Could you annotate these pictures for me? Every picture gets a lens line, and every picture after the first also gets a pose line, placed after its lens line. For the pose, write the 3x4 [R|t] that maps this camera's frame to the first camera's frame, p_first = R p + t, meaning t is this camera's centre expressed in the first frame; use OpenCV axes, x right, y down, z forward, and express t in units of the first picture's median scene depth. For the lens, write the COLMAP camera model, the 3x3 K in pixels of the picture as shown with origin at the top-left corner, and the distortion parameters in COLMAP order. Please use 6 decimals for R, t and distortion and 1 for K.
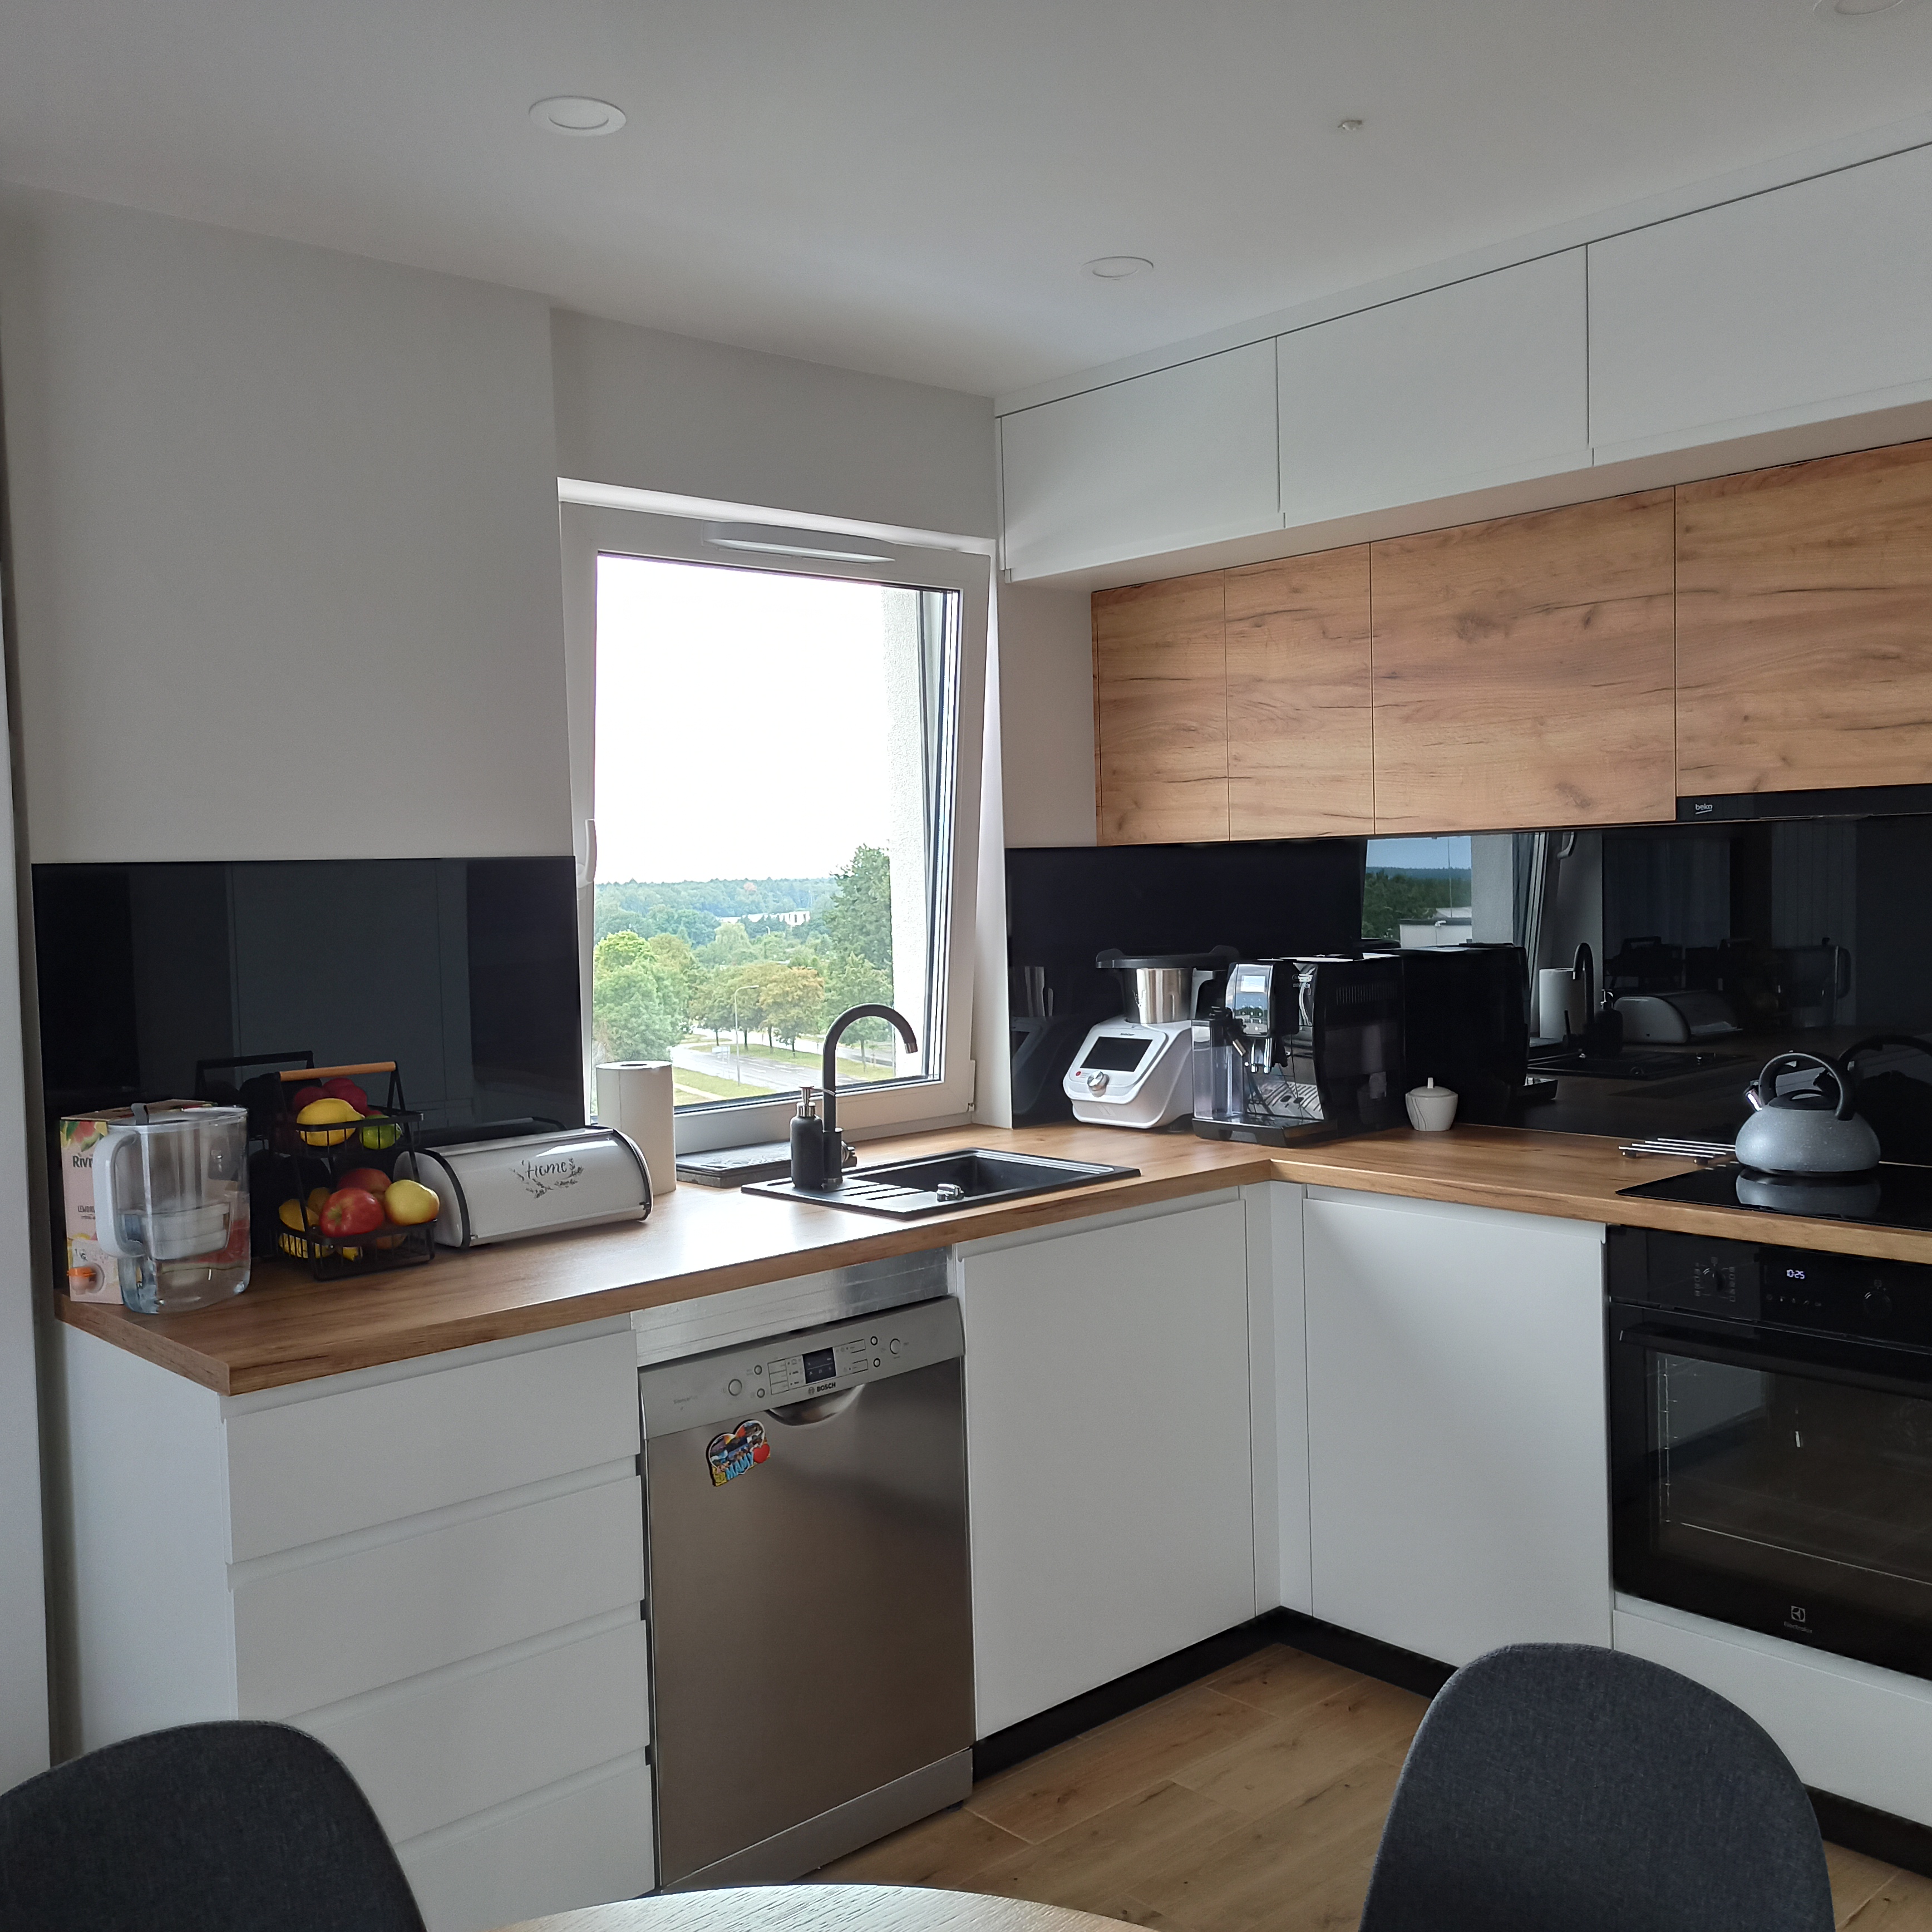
lens RADIAL K [[1892.8, 0, 982.3], [0, 1892.8, 964.3], [0, 0, 1]] dist [0.084886, -0.119451]
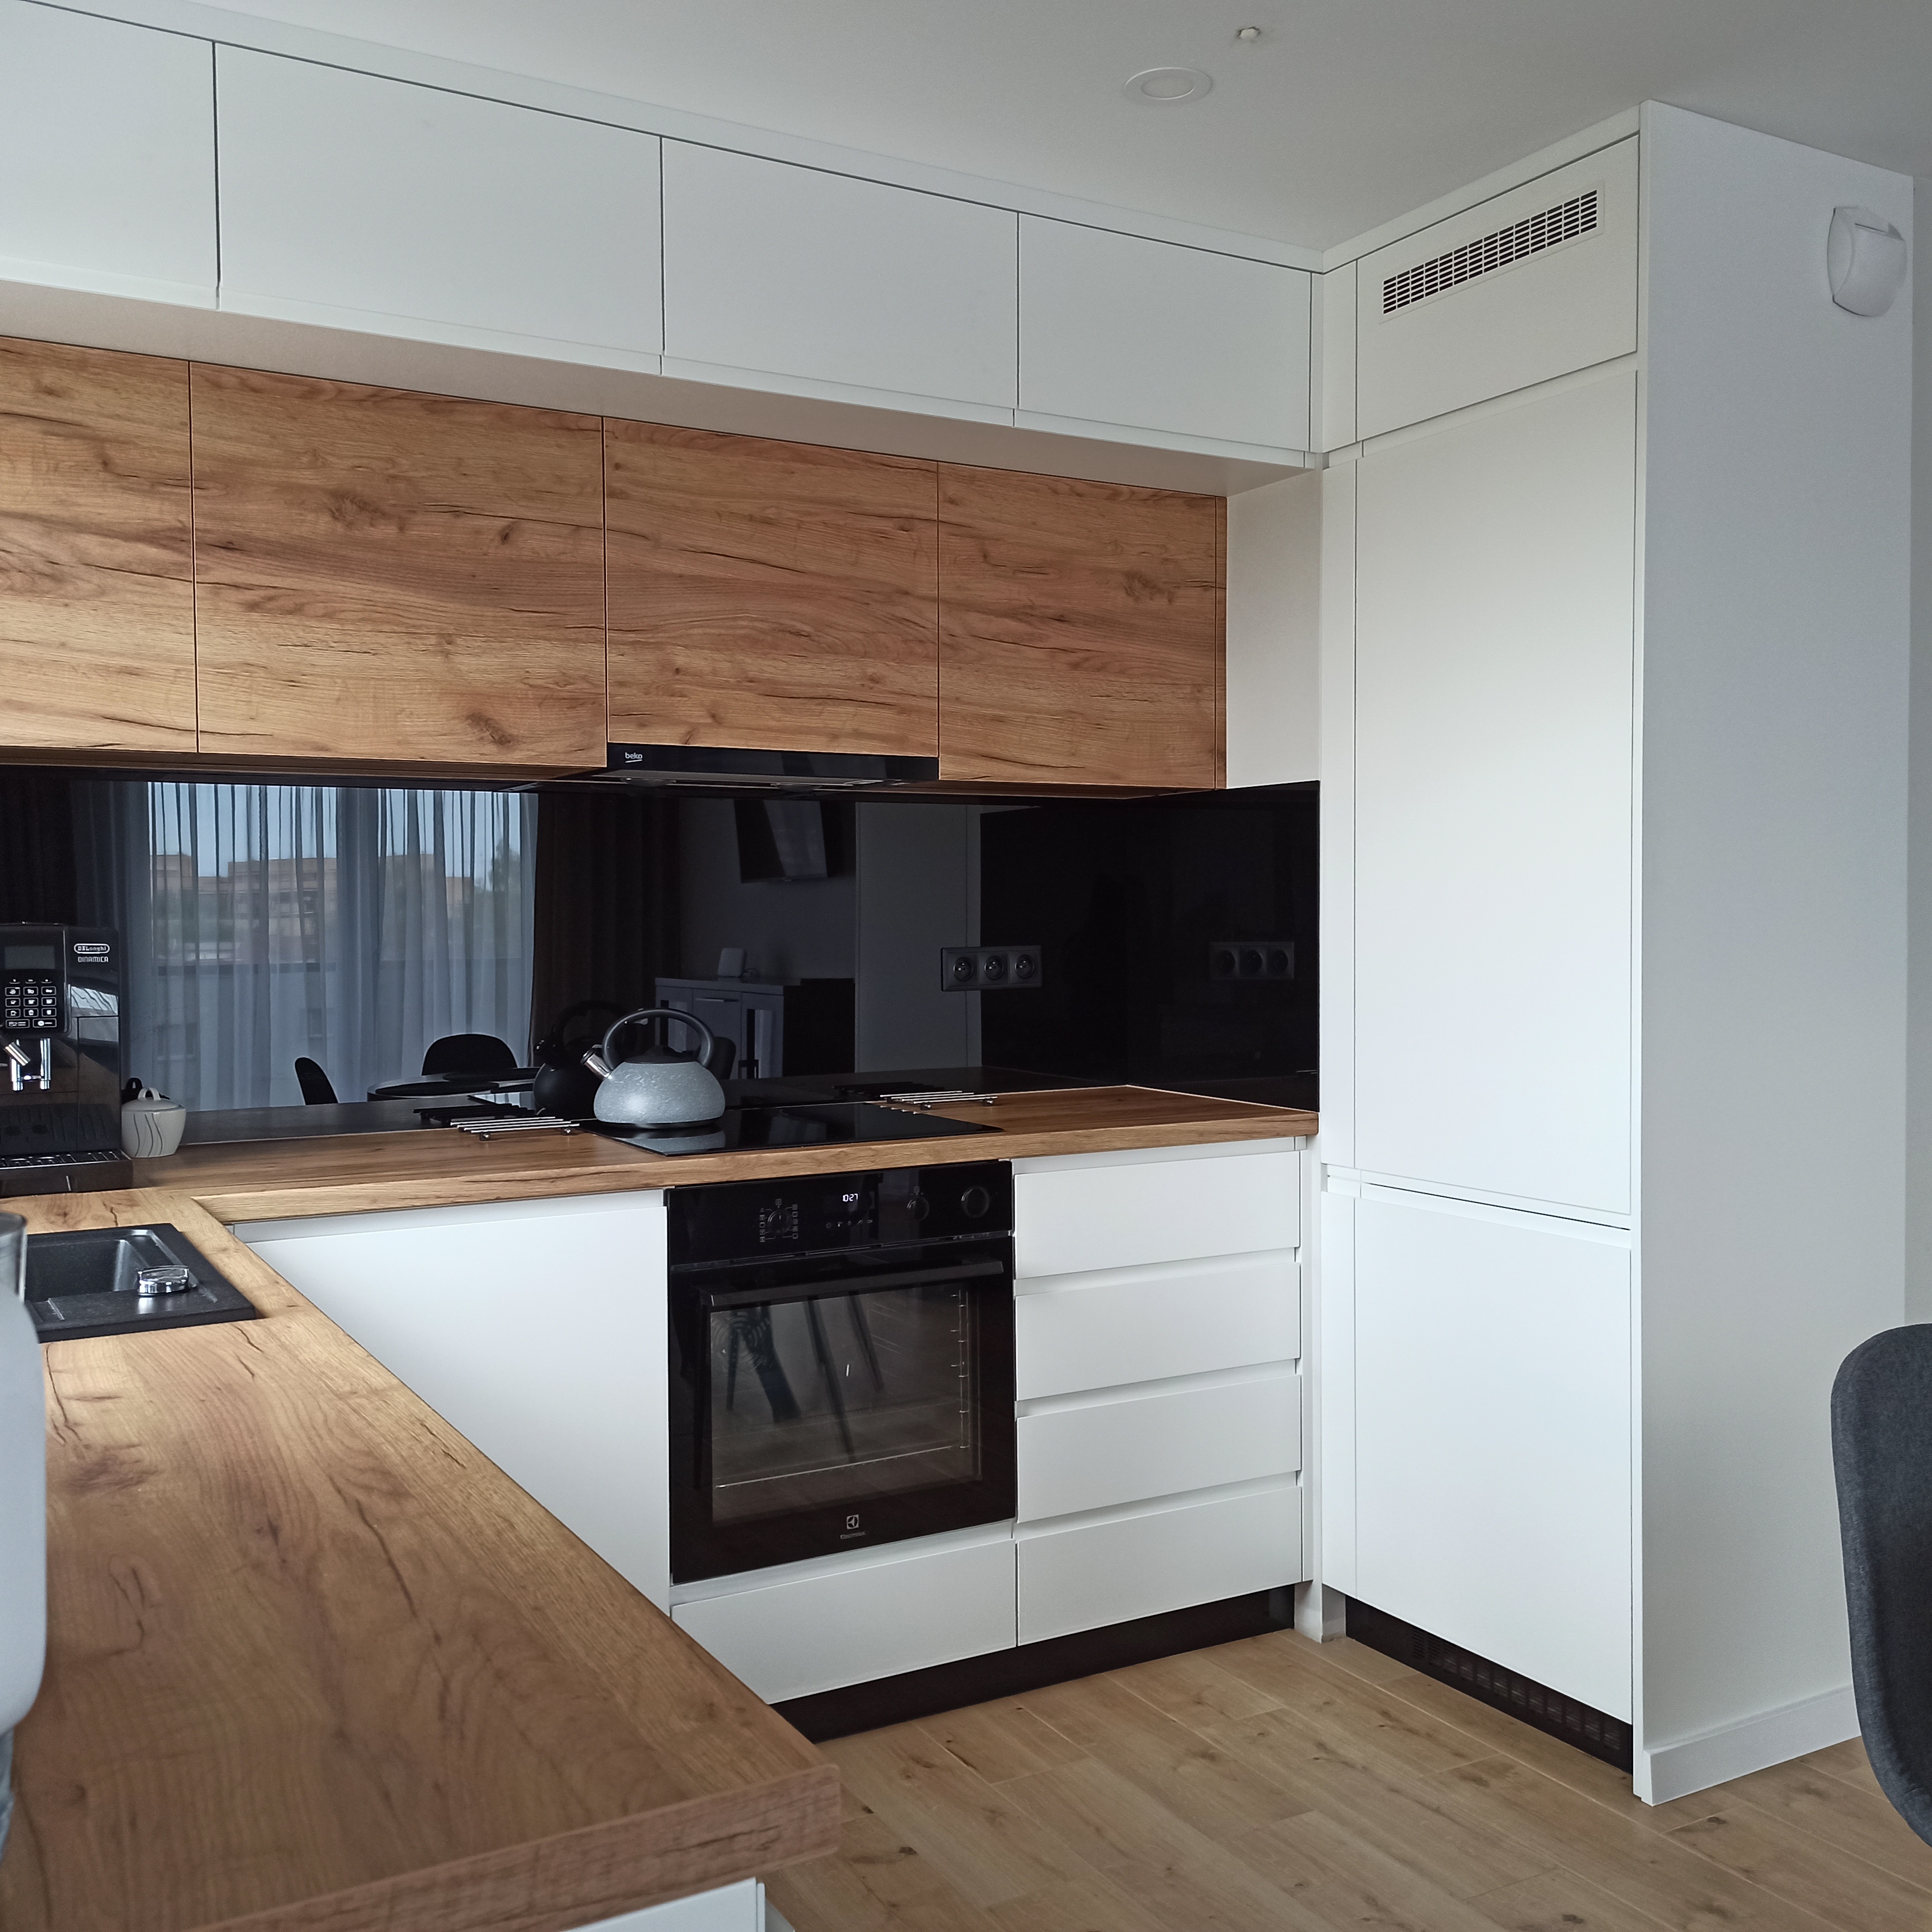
lens RADIAL K [[1892.8, 0, 982.3], [0, 1892.8, 964.3], [0, 0, 1]] dist [0.084886, -0.119451]
pose [[0.219347, 0.000580, 0.975647, -0.492361], [0.046389, 0.998863, -0.011023, 0.039669], [-0.974544, 0.047677, 0.219070, 0.580174]]
